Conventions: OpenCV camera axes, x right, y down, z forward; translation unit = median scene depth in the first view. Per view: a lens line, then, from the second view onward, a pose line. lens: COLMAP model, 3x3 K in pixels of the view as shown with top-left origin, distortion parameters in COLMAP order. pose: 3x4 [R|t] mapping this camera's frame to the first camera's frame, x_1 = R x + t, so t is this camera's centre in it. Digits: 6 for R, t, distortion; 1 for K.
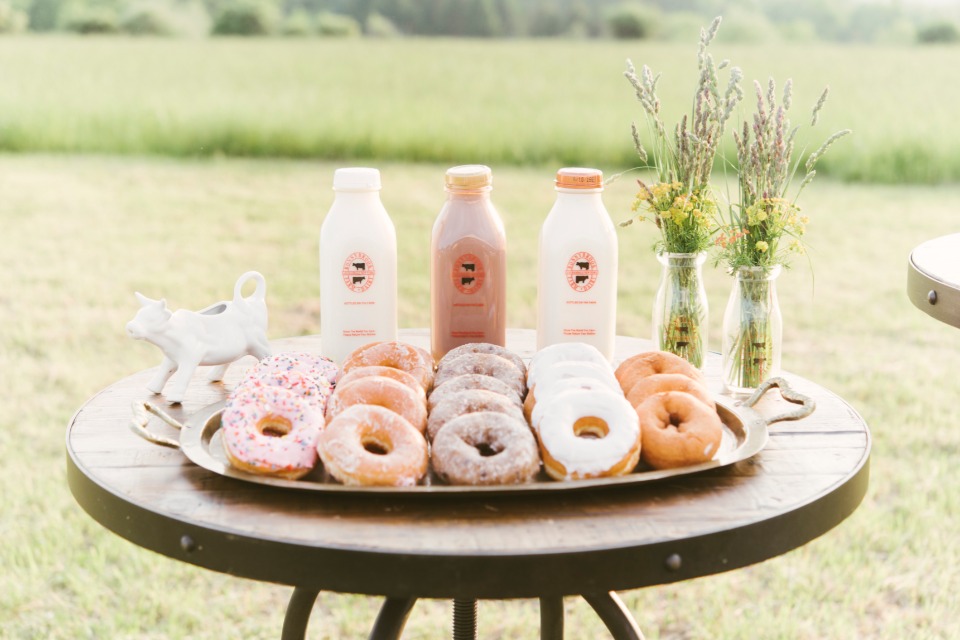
lens RADIAL K [[1398.8, 0, 480.0], [0, 1398.8, 320.0], [0, 0, 1]] dist [0.022415, 0.011152]
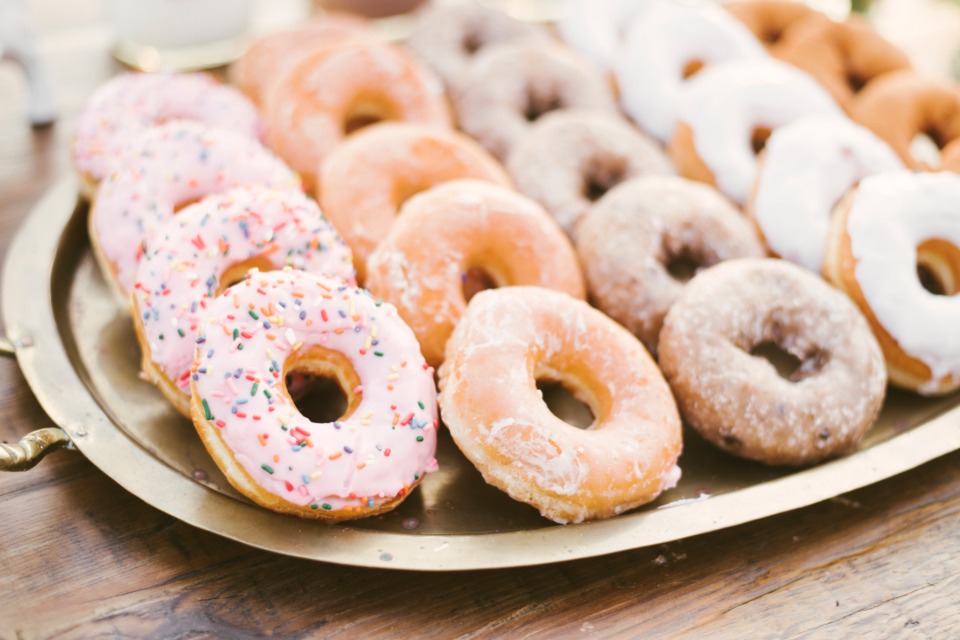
lens RADIAL K [[1398.8, 0, 480.0], [0, 1398.8, 320.0], [0, 0, 1]] dist [0.022415, 0.011152]
pose [[0.924382, -0.174618, 0.339155, -0.245471], [0.023203, 0.913171, 0.406917, -0.112138], [-0.380761, -0.368277, 0.848170, 0.642123]]
